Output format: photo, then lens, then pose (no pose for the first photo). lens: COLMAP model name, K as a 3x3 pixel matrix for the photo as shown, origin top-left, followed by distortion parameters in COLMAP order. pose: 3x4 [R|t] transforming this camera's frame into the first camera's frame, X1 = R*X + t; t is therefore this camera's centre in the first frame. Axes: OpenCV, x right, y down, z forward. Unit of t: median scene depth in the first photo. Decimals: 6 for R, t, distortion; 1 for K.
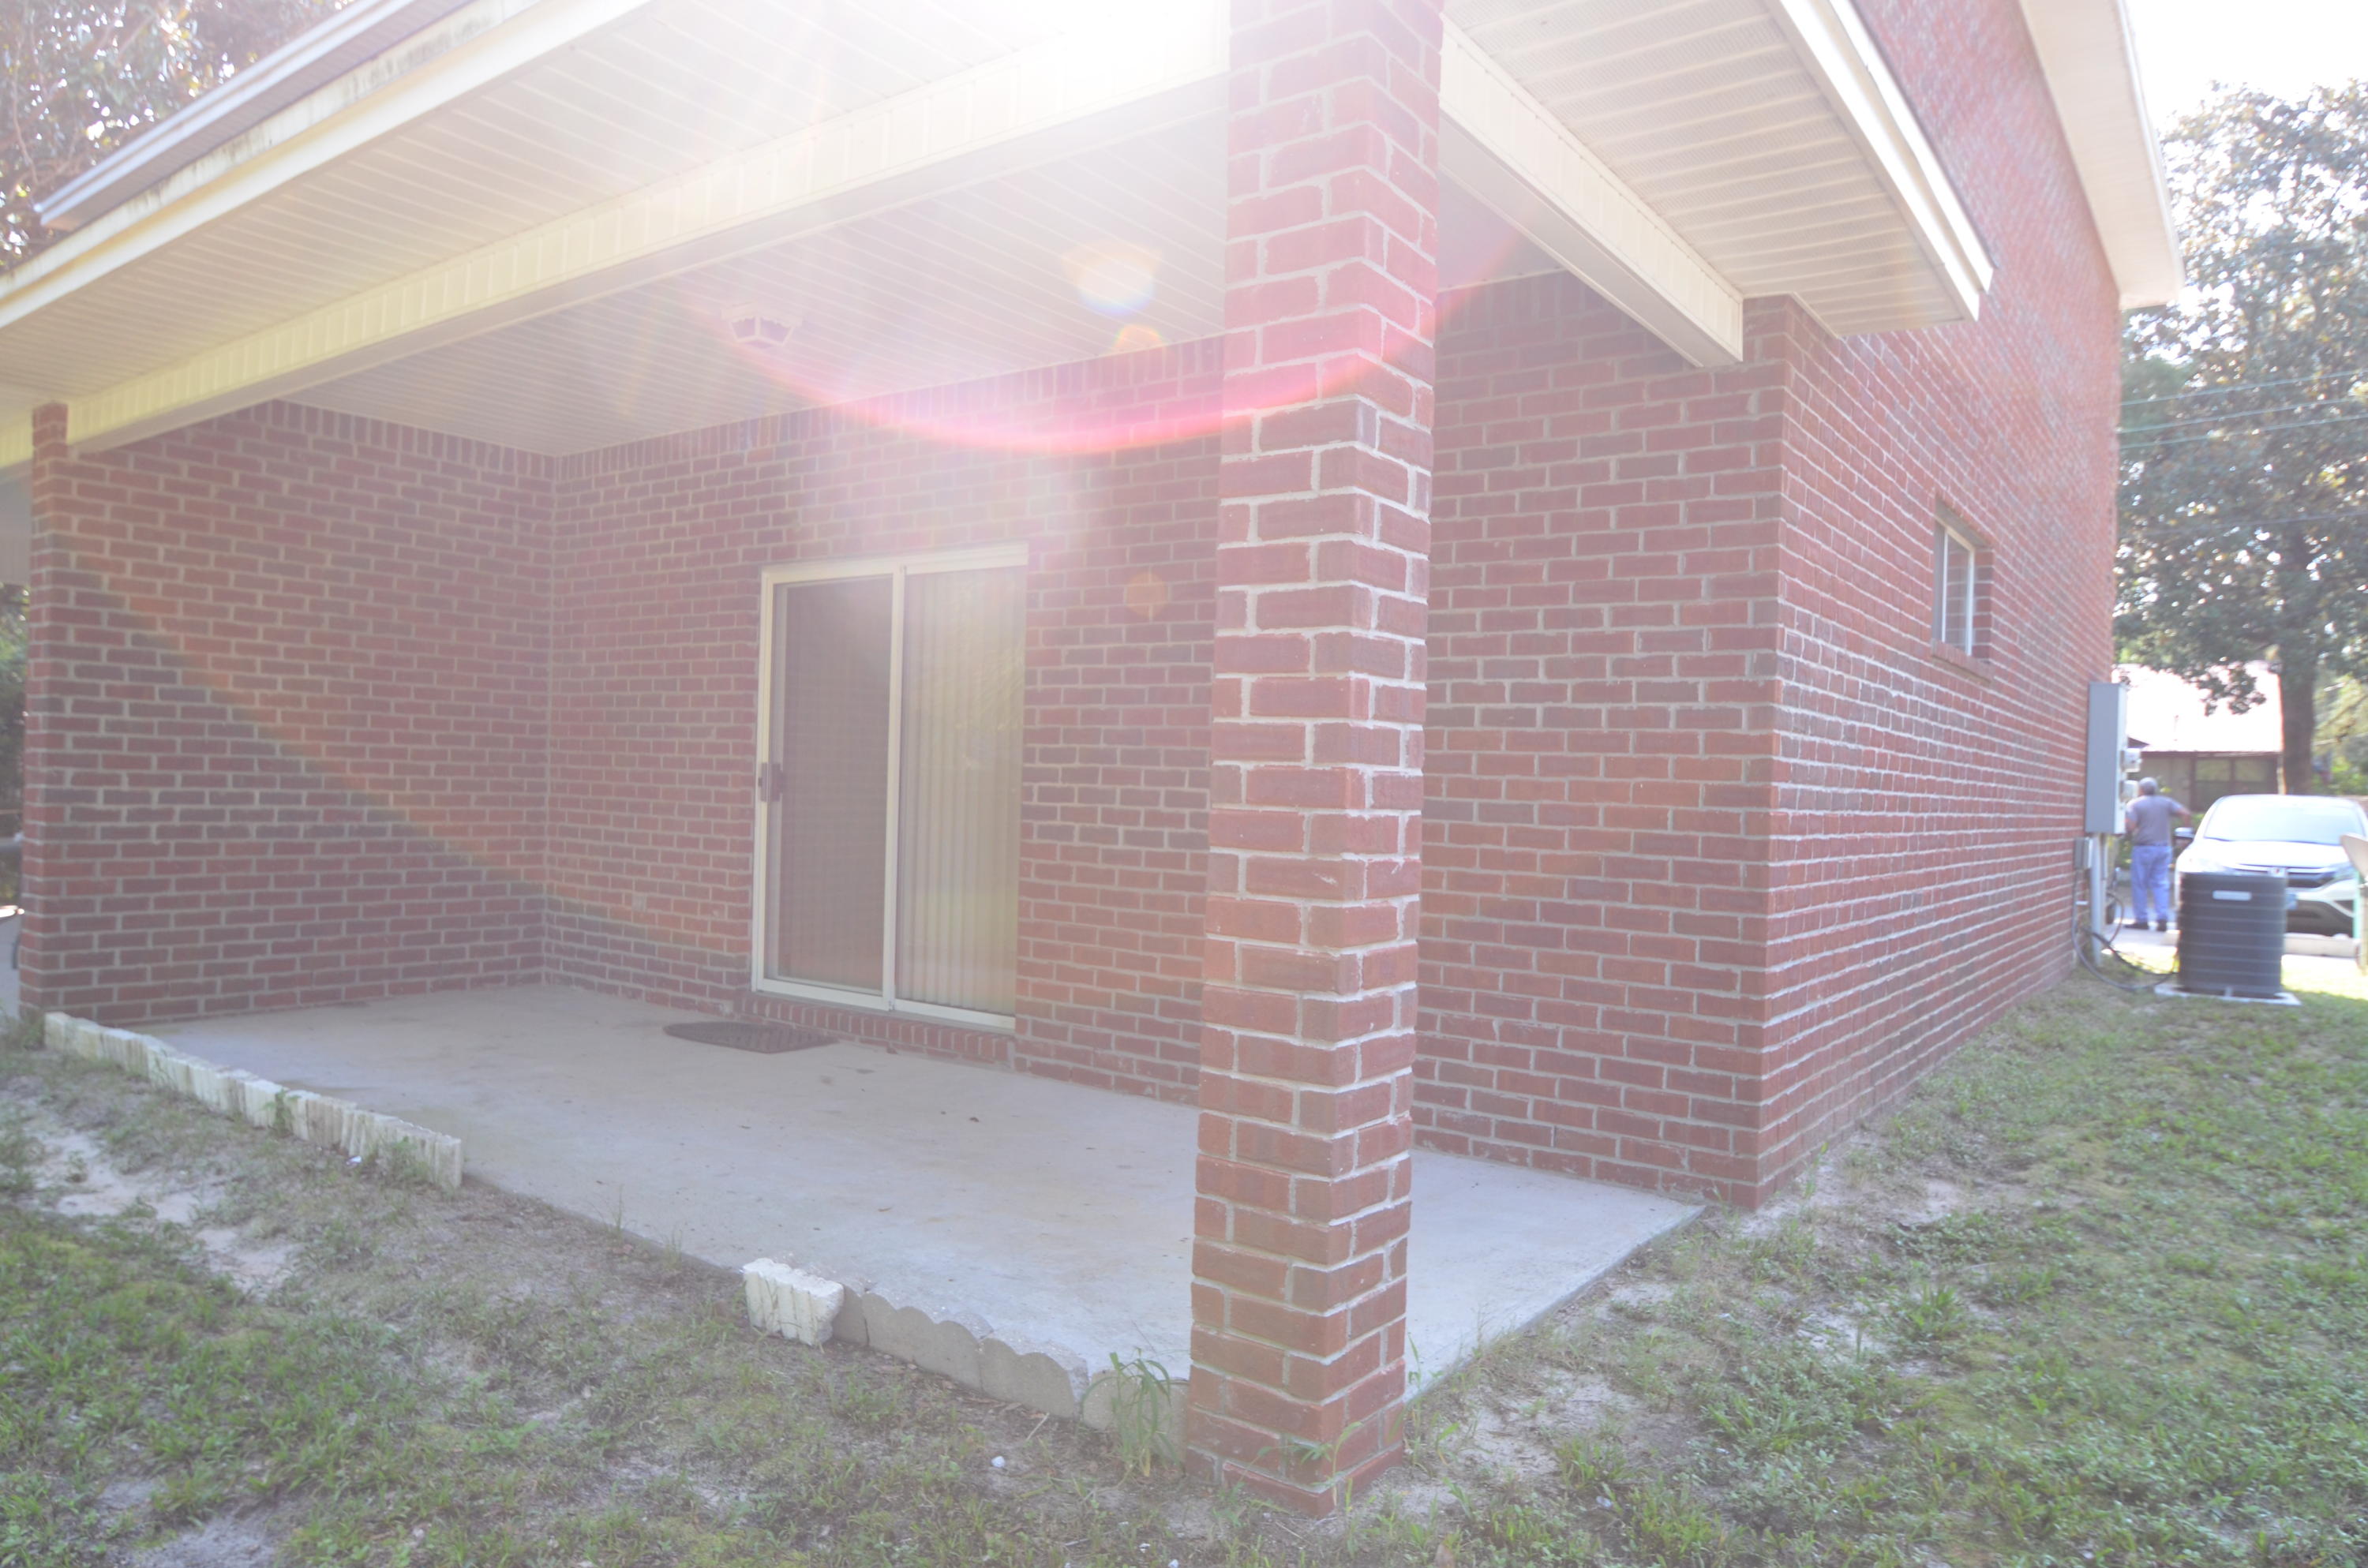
lens RADIAL K [[1522.4, 0, 1176.8], [0, 1522.4, 787.3], [0, 0, 1]] dist [-0.025853, -0.000499]
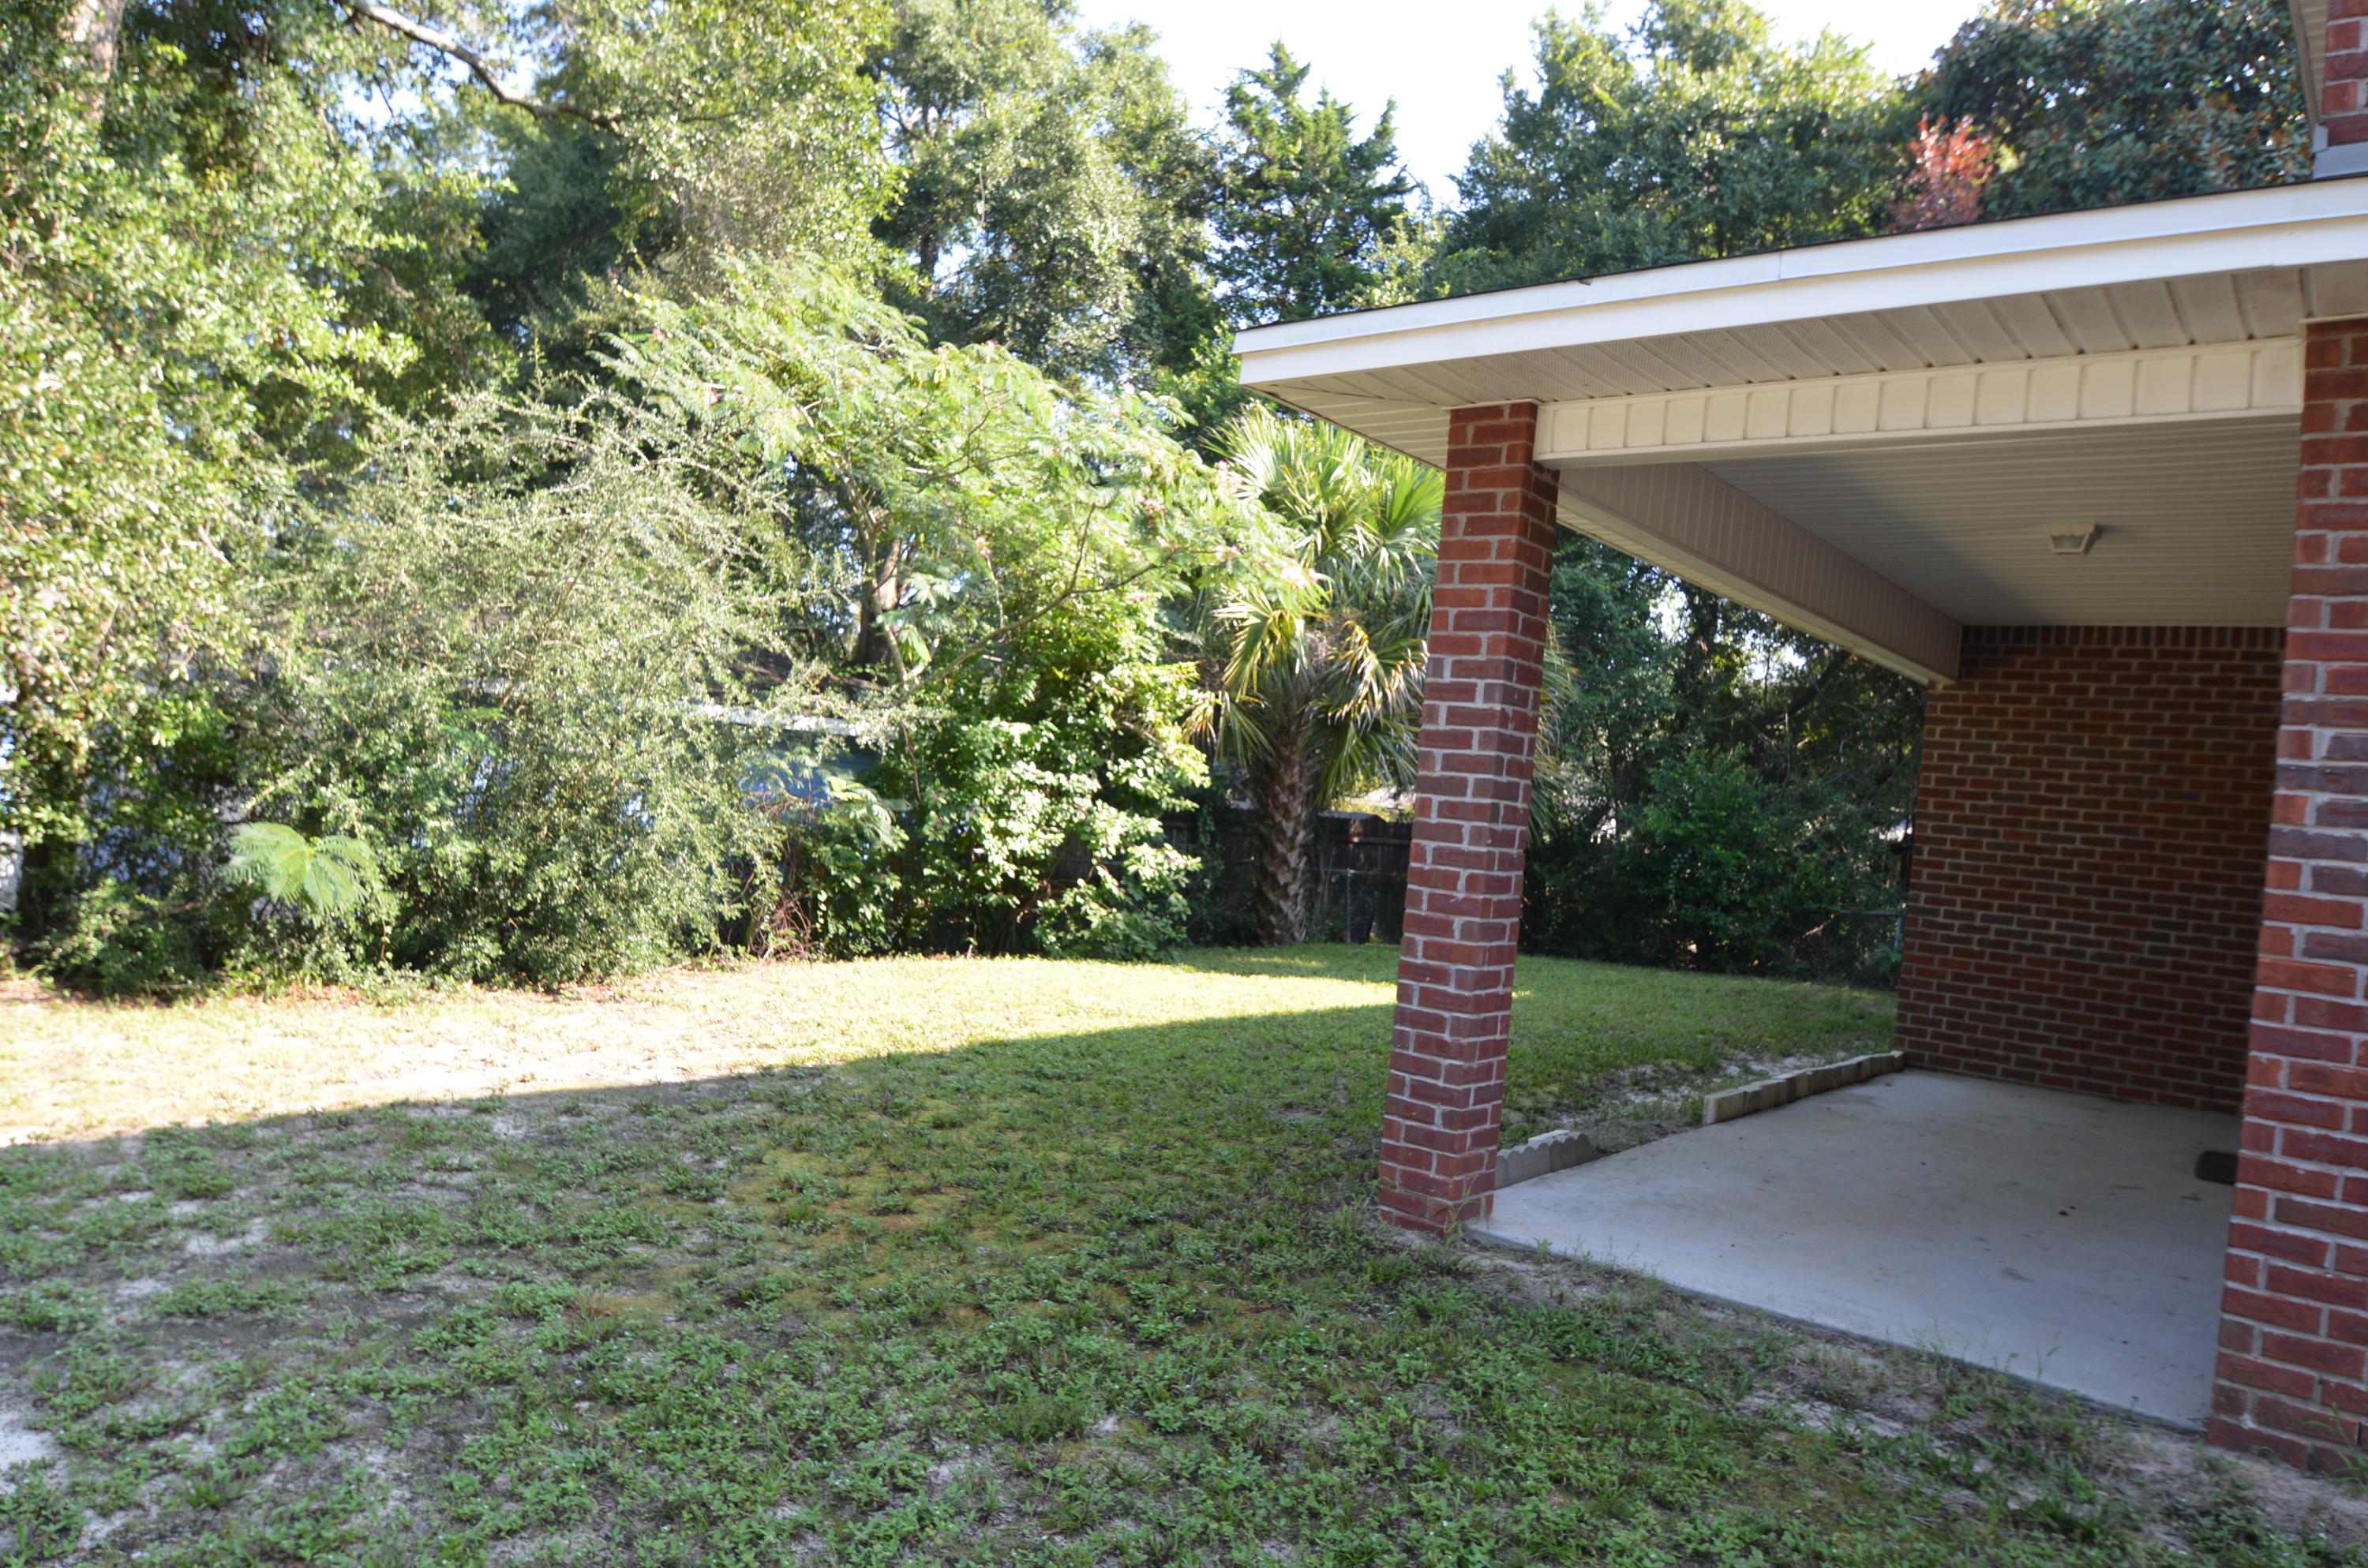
lens RADIAL K [[1522.4, 0, 1179.1], [0, 1522.4, 782.1], [0, 0, 1]] dist [-0.025853, -0.000499]
pose [[-0.033710, -0.040695, -0.998603, 0.778832], [-0.095669, 0.994714, -0.037307, 0.005009], [0.994842, 0.094278, -0.037425, 0.281978]]
